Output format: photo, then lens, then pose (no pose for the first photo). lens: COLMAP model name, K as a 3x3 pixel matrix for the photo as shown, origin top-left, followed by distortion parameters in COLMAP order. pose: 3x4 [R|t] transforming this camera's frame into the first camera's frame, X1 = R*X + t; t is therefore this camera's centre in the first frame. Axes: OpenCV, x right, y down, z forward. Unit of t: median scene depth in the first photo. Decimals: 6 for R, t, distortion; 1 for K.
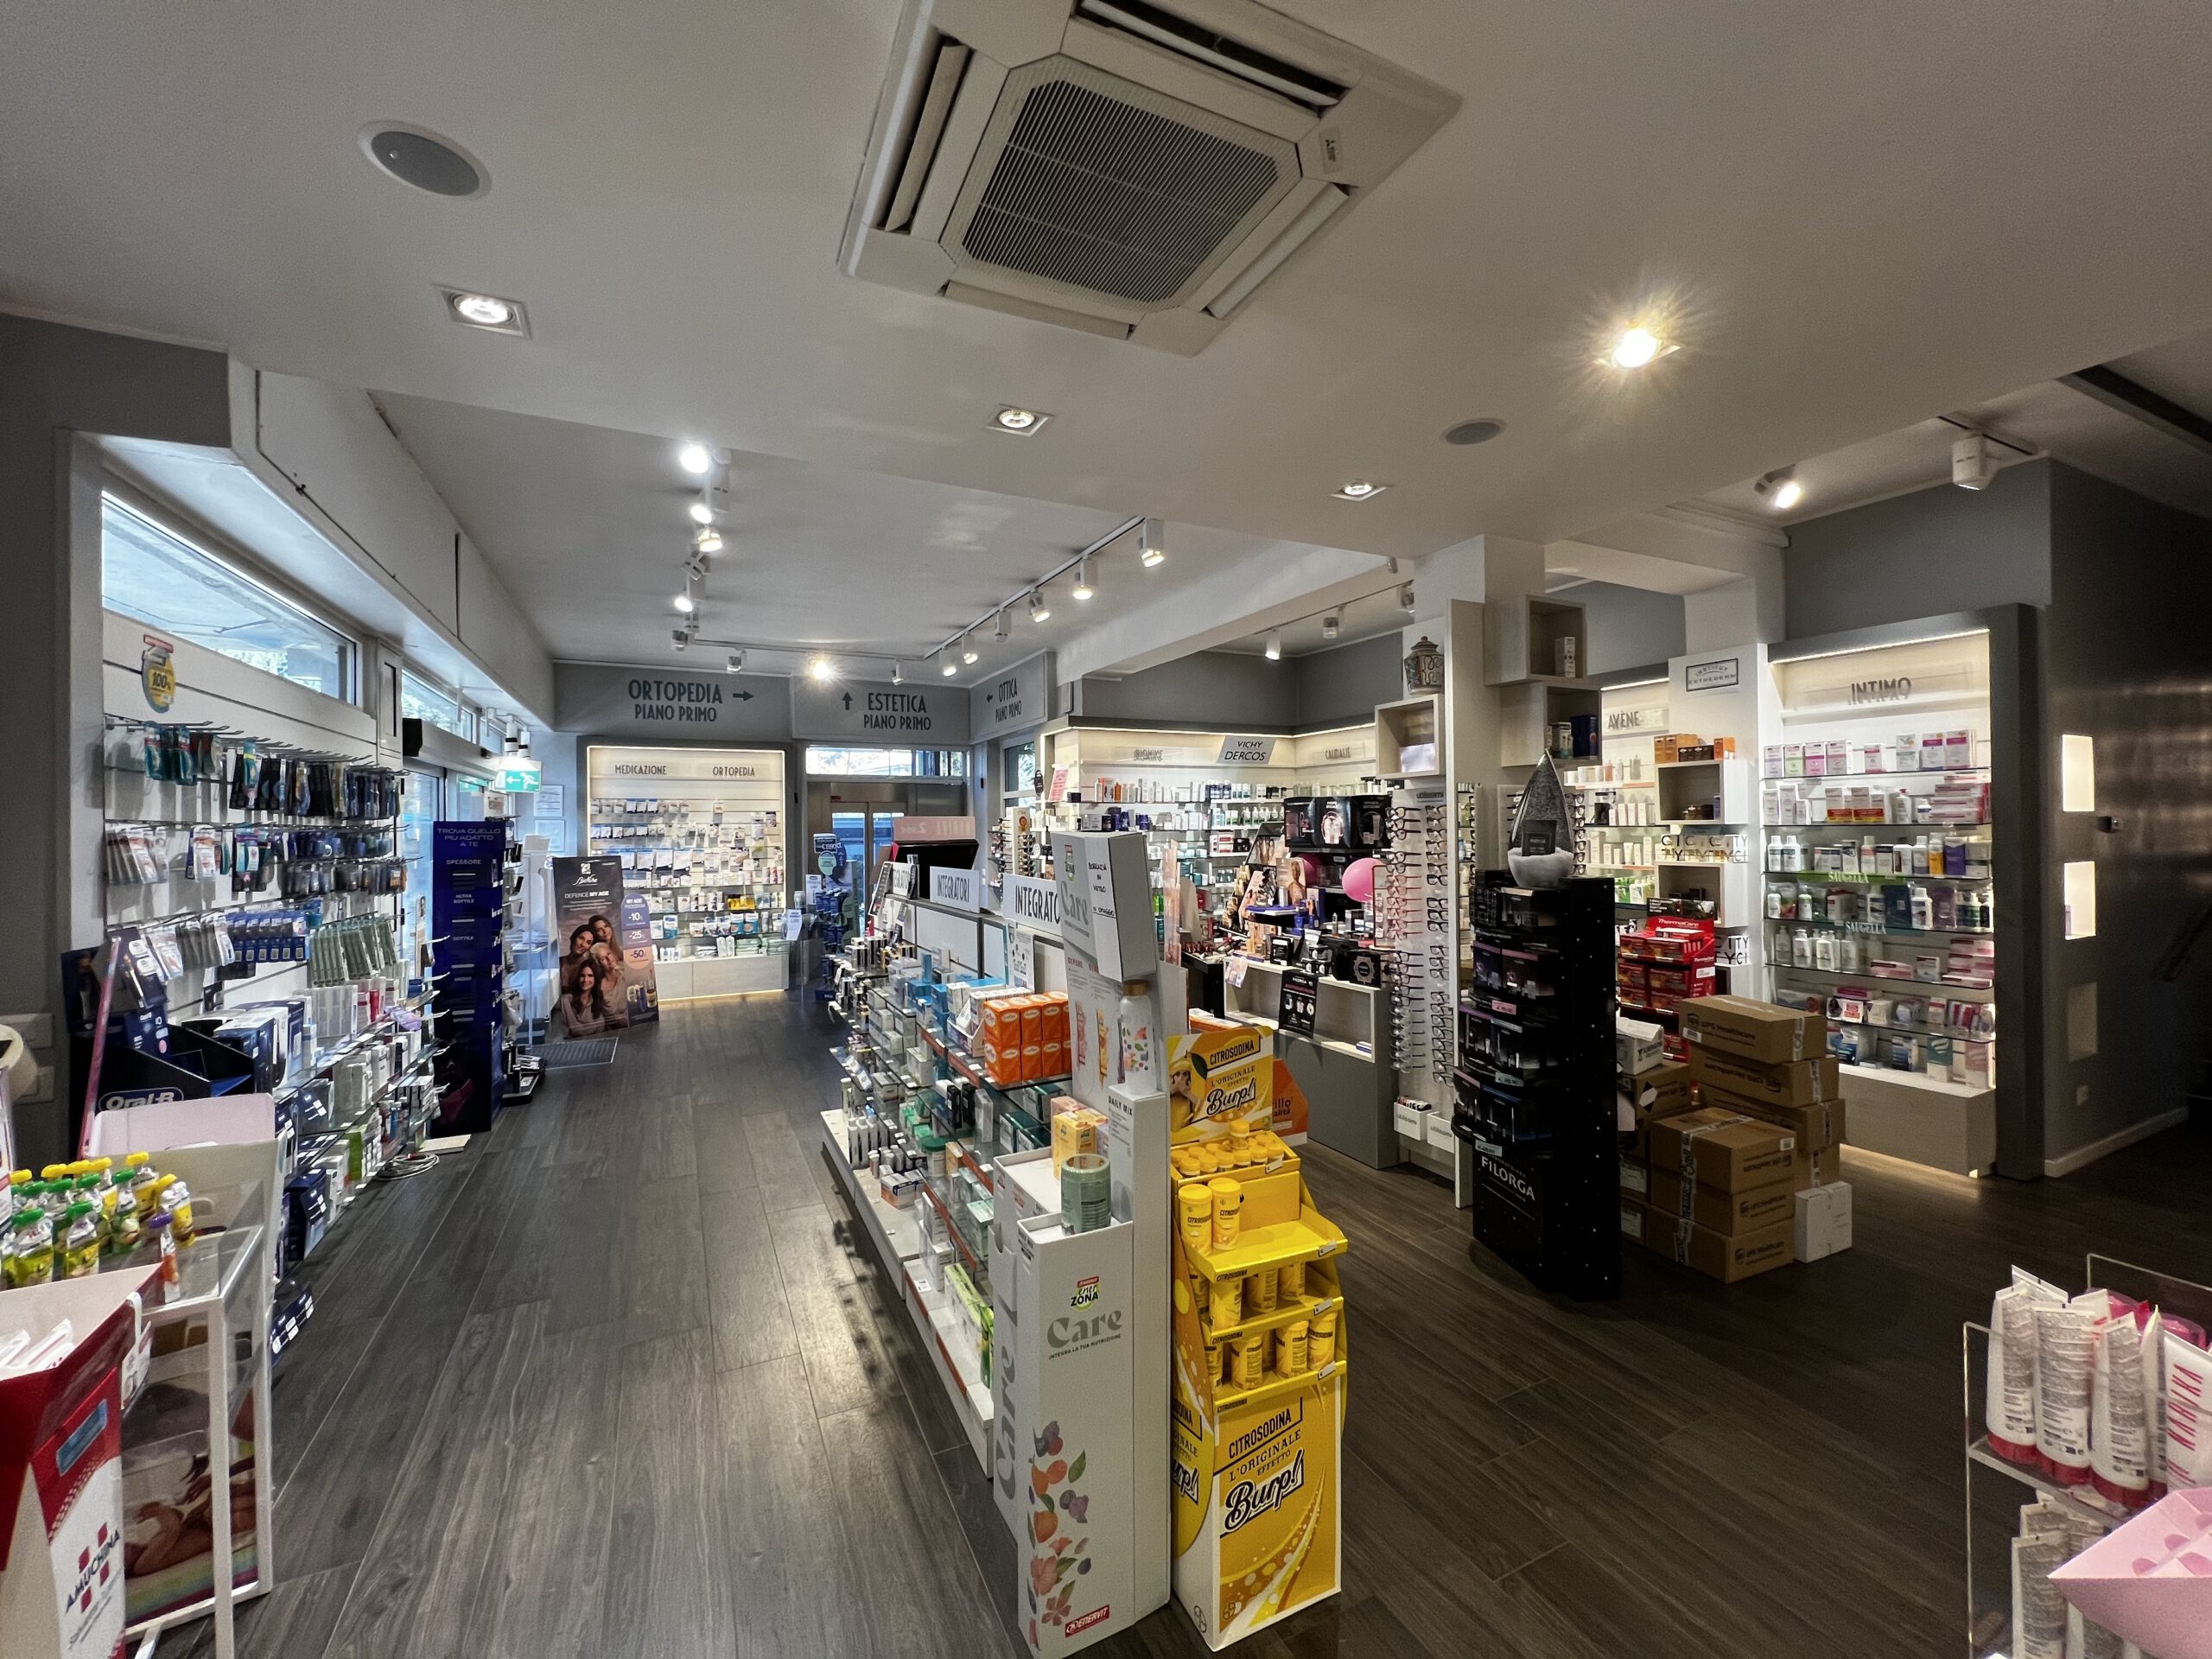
lens RADIAL K [[883.5, 0, 1096.3], [0, 883.5, 825.0], [0, 0, 1]] dist [-0.003517, 0.000712]
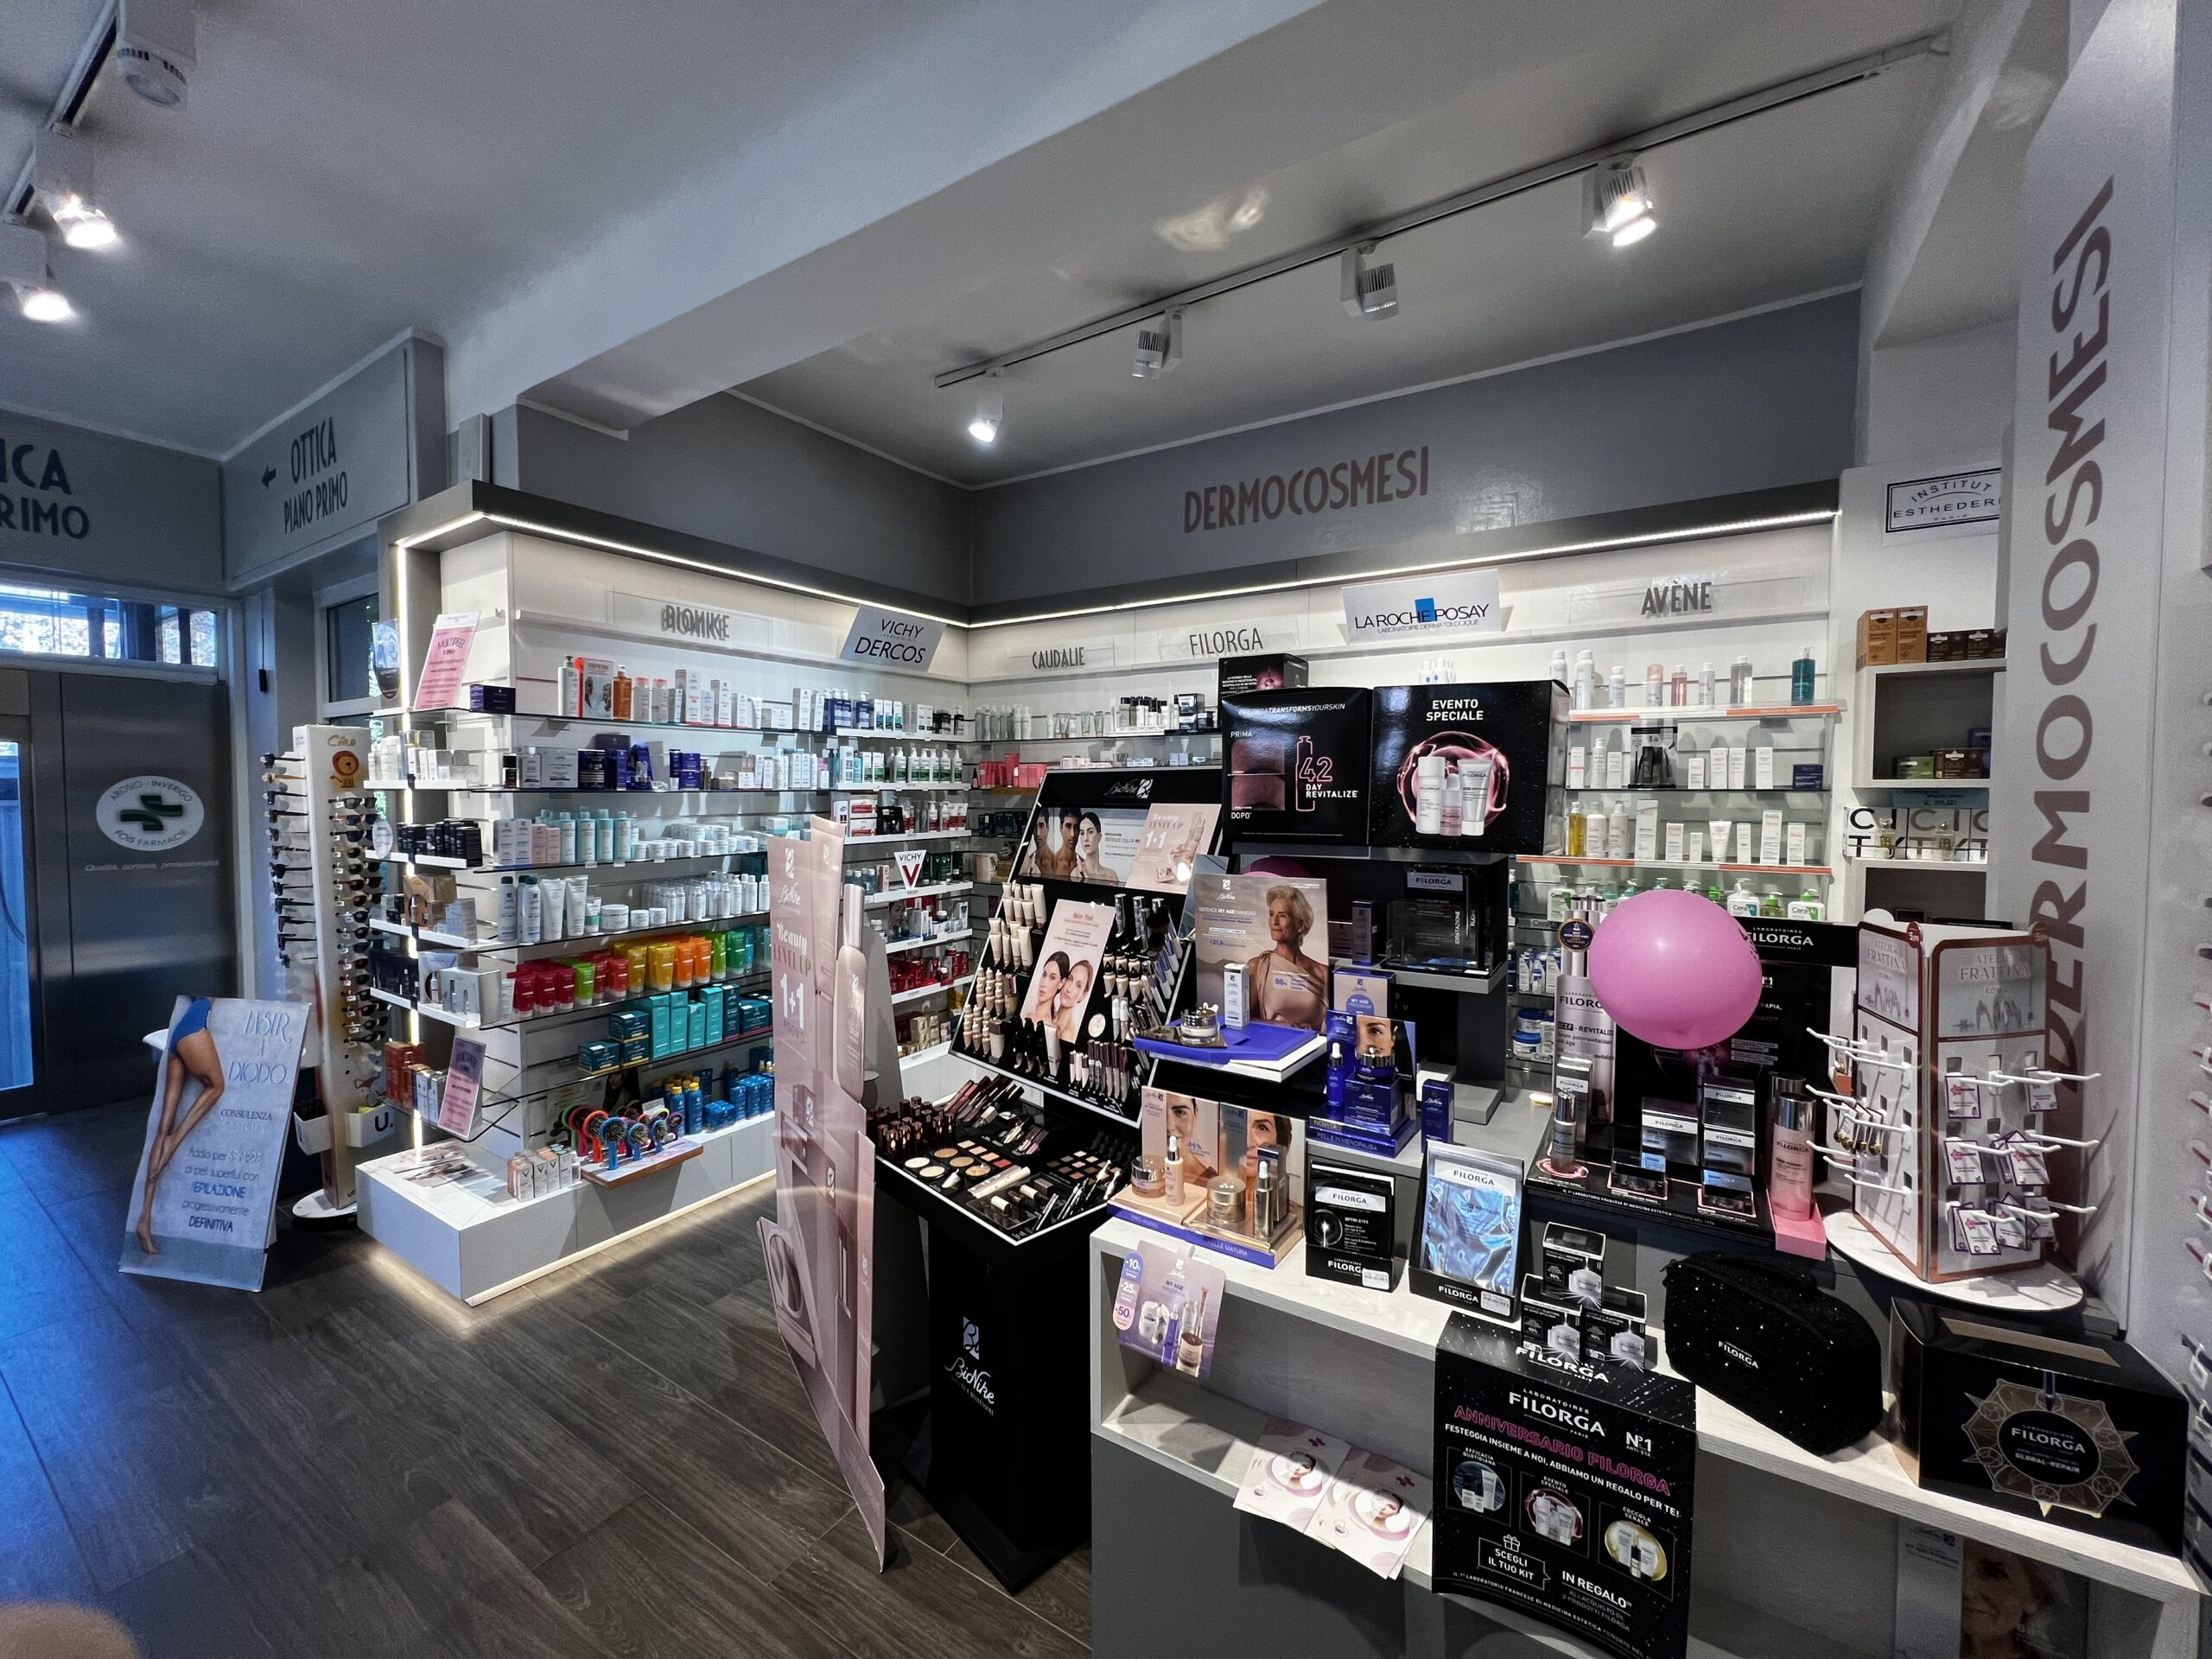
lens RADIAL K [[883.5, 0, 1100.3], [0, 883.5, 823.8], [0, 0, 1]] dist [-0.003517, 0.000712]
pose [[0.854081, -0.008311, 0.520073, -0.000024], [-0.012325, 0.999268, 0.036209, 0.008042], [-0.519993, -0.037335, 0.853354, 0.840549]]
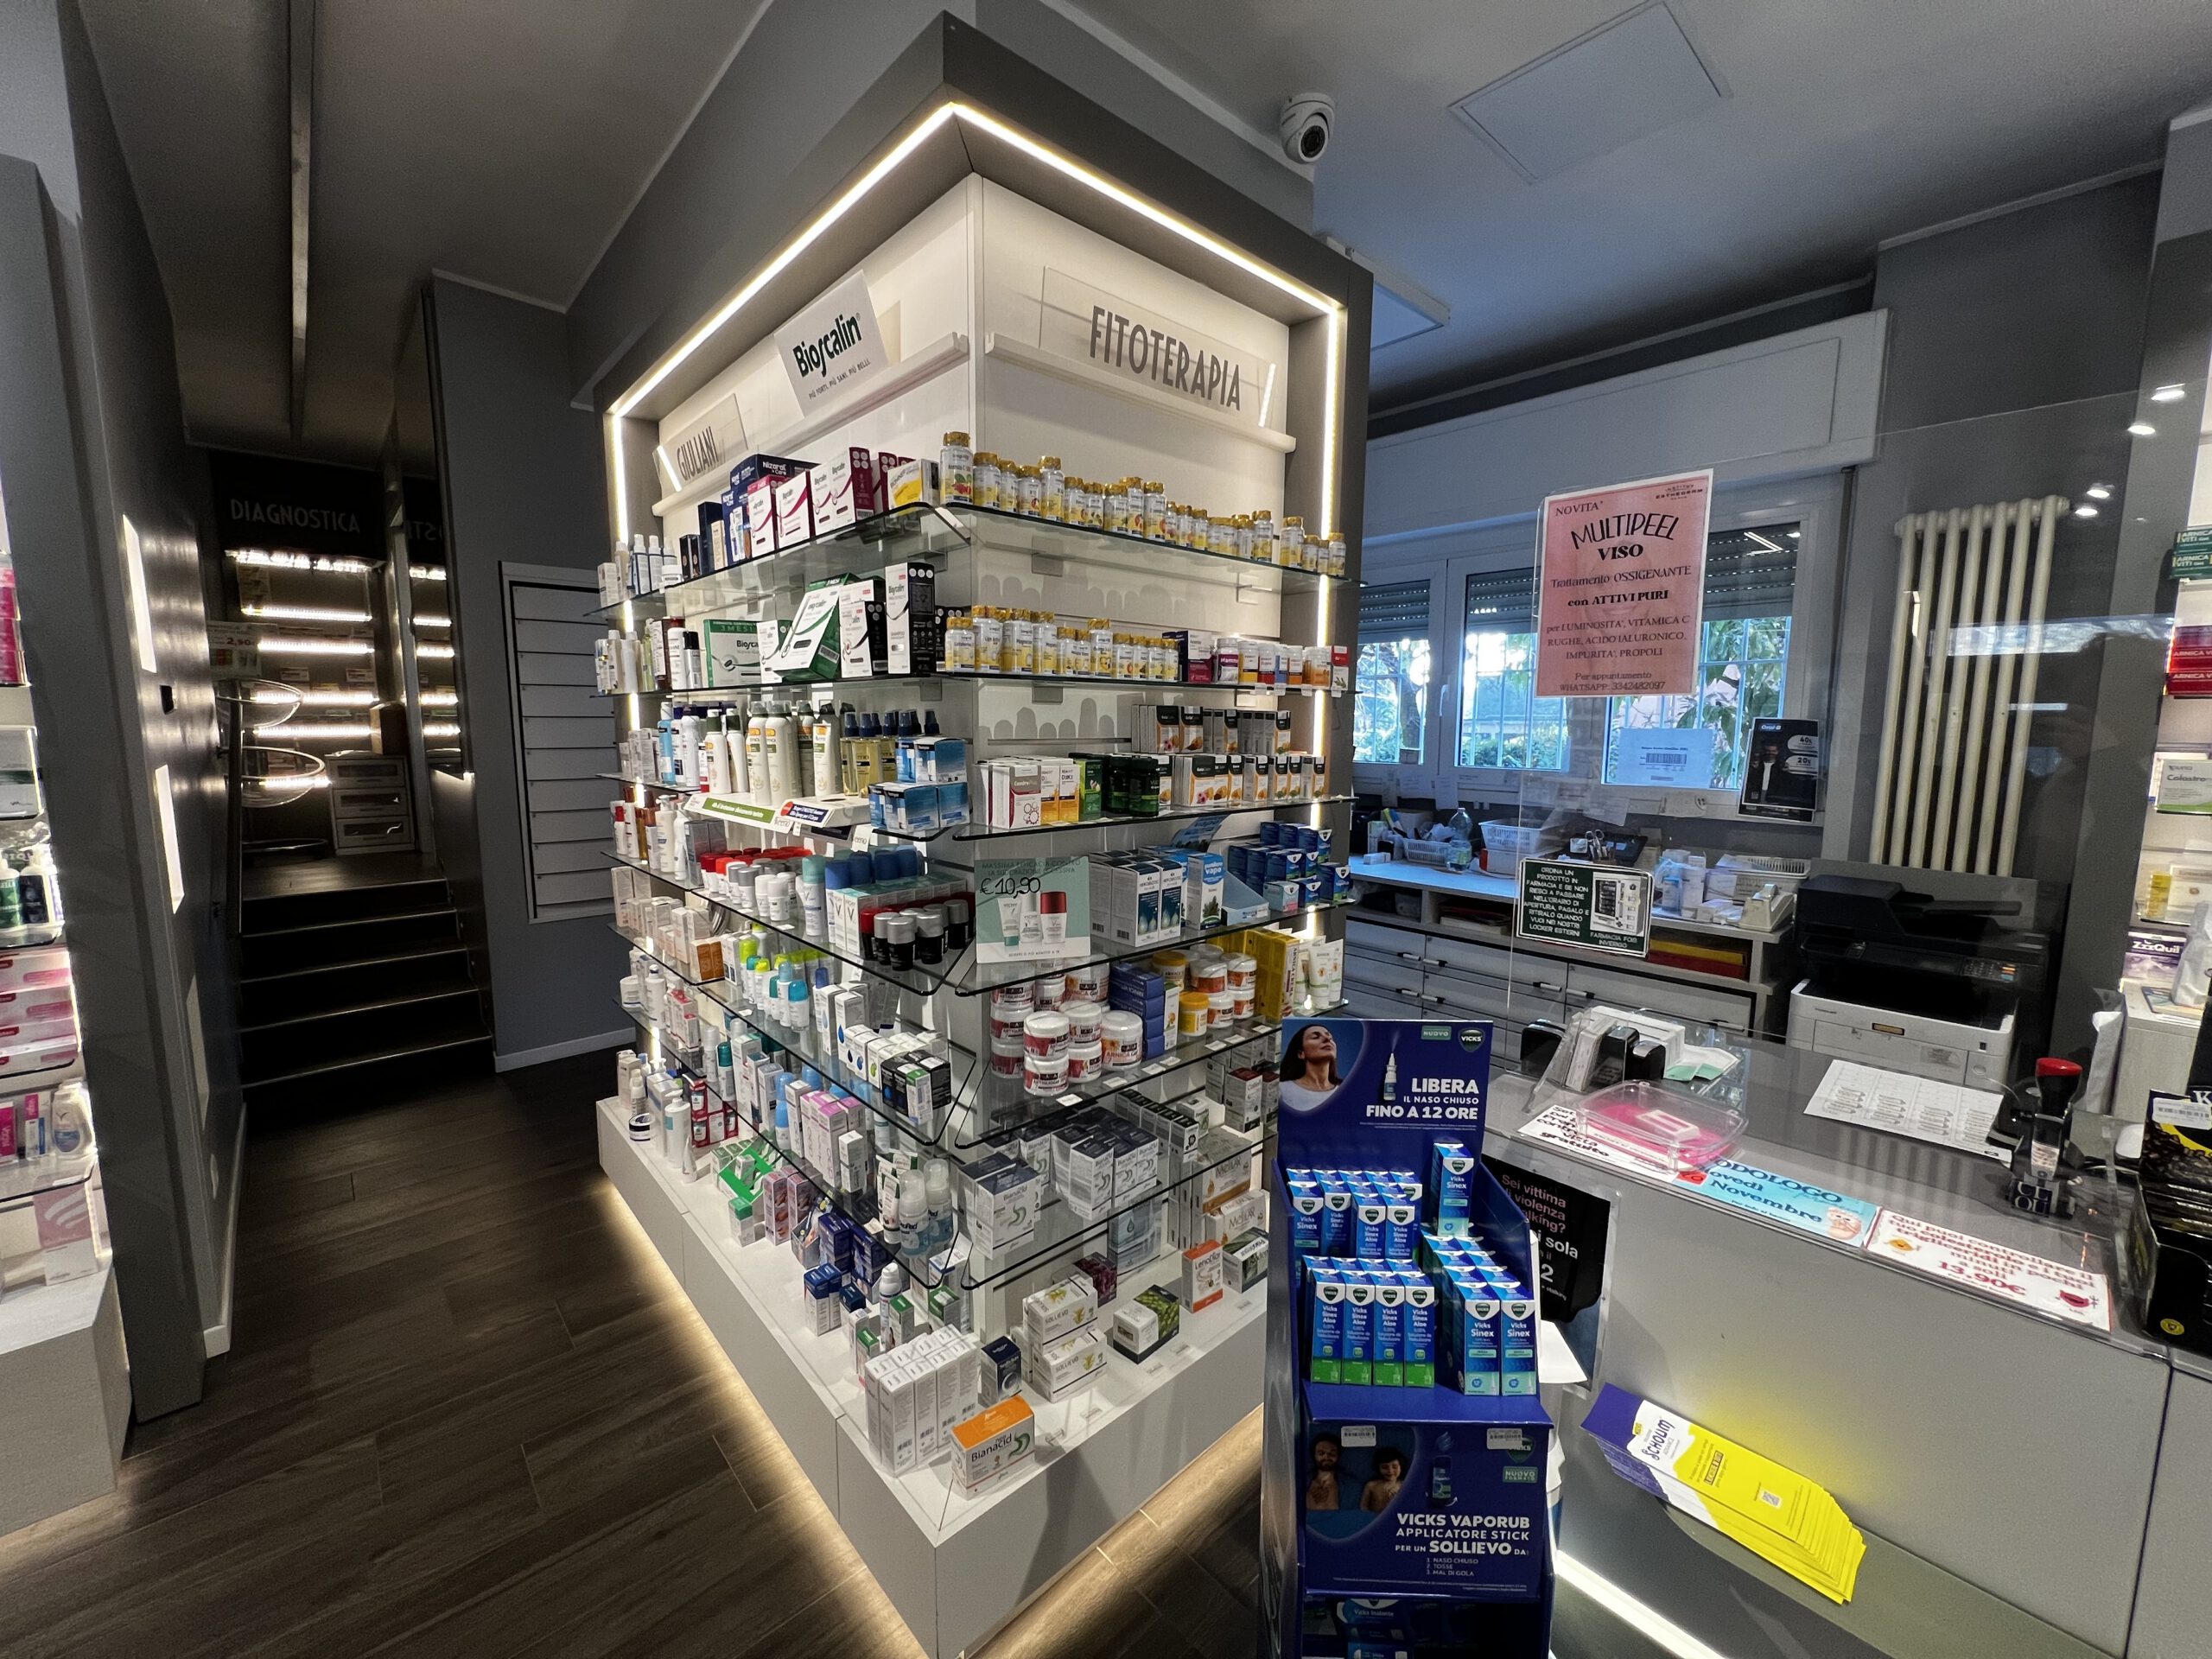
lens RADIAL K [[883.5, 0, 1100.6], [0, 883.5, 823.2], [0, 0, 1]] dist [-0.003517, 0.000712]
pose [[-0.283524, -0.102140, 0.953510, 0.374993], [-0.001428, 0.994355, 0.106091, 0.016225], [-0.958964, 0.028718, -0.282069, 0.517523]]
